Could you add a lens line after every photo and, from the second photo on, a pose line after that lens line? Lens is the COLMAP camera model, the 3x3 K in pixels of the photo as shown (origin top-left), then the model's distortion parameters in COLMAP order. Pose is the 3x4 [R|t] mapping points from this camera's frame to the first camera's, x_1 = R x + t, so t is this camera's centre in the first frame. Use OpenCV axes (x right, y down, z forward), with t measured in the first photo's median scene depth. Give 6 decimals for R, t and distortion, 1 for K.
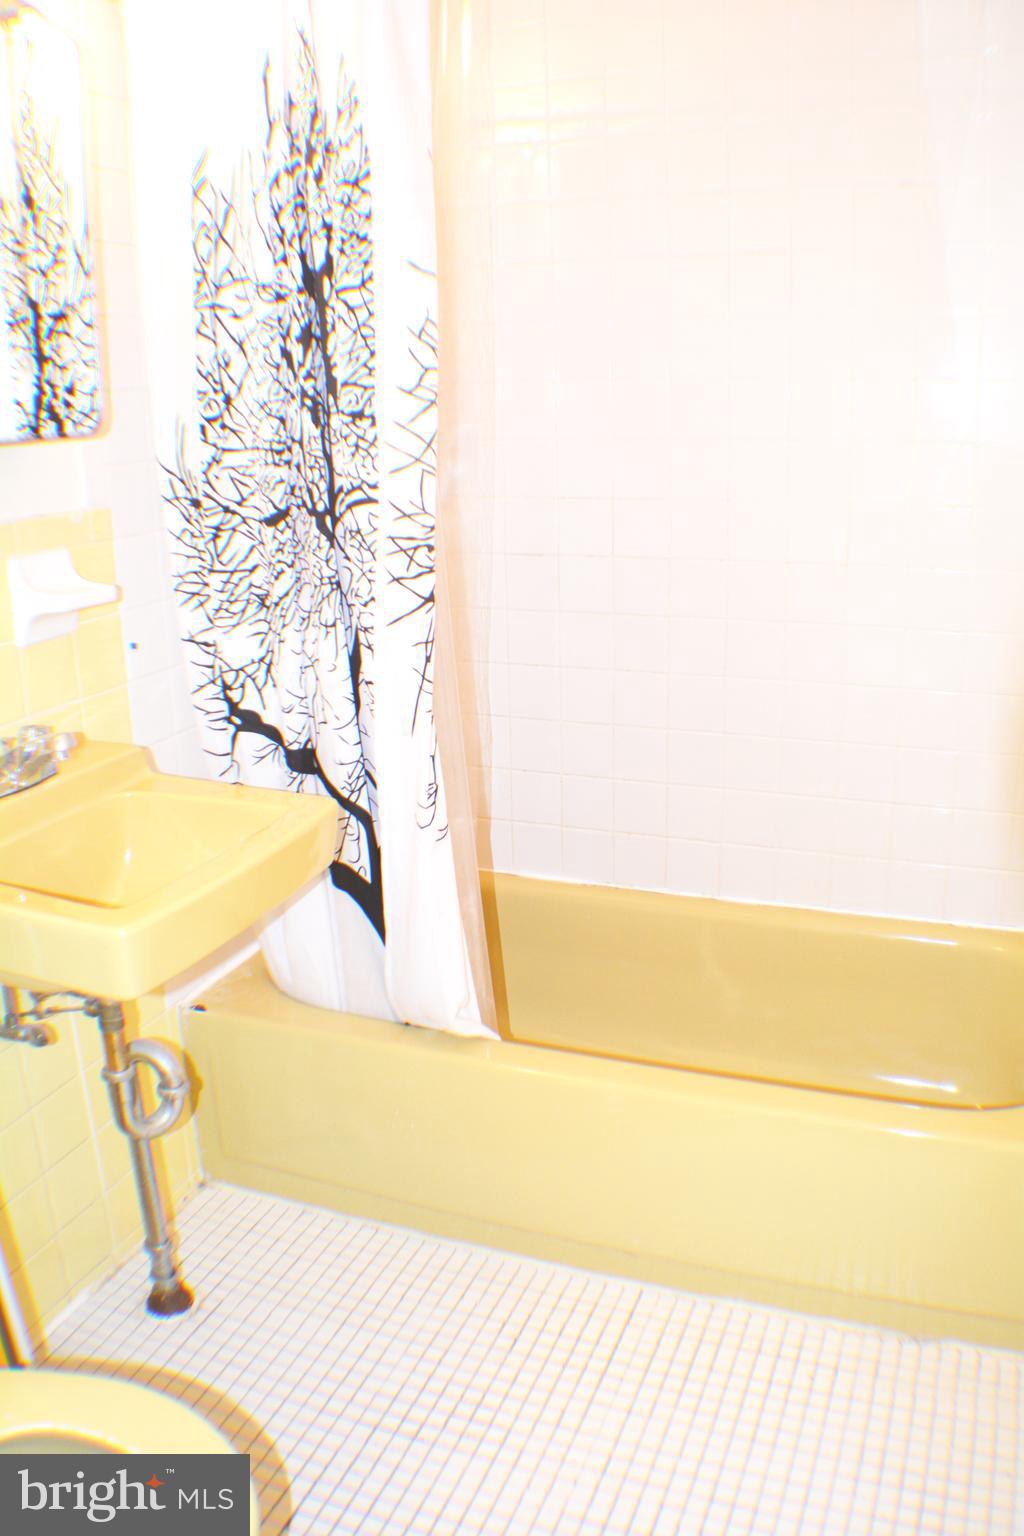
lens RADIAL K [[1285.5, 0, 512.0], [0, 1285.5, 768.0], [0, 0, 1]] dist [-0.187433, 0.057100]
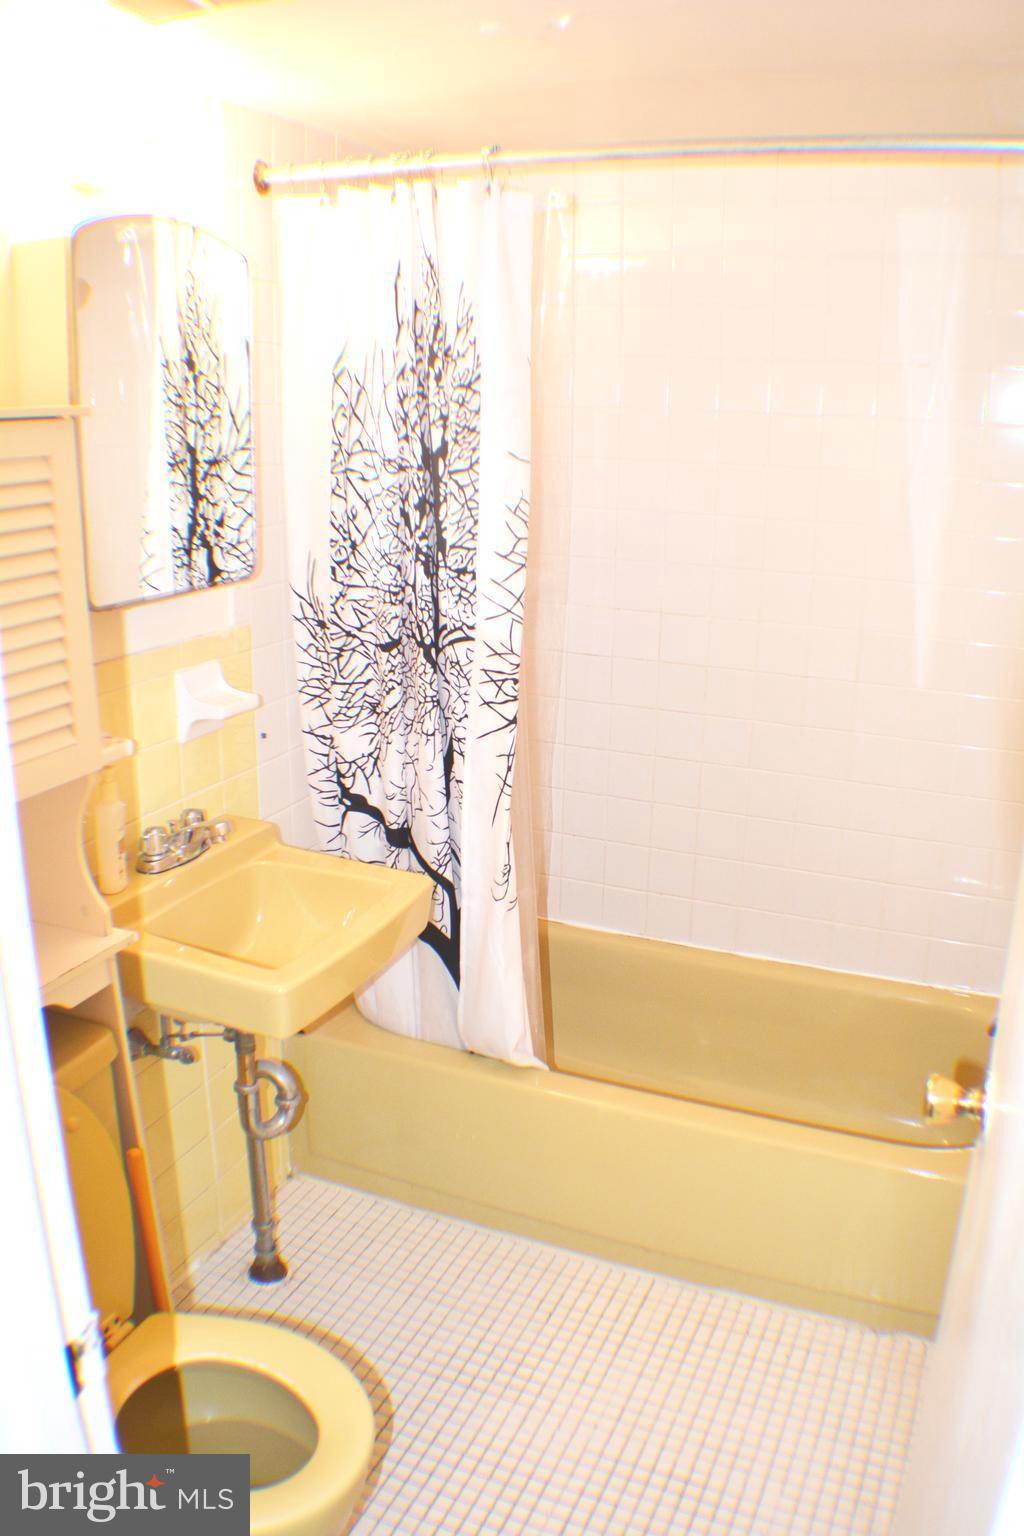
lens RADIAL K [[1285.5, 0, 512.0], [0, 1285.5, 768.0], [0, 0, 1]] dist [-0.187433, 0.057100]
pose [[0.998654, 0.046168, -0.023648, -0.032399], [-0.046153, 0.998934, 0.001179, -0.085162], [0.023677, -0.000086, 0.999720, -0.247829]]
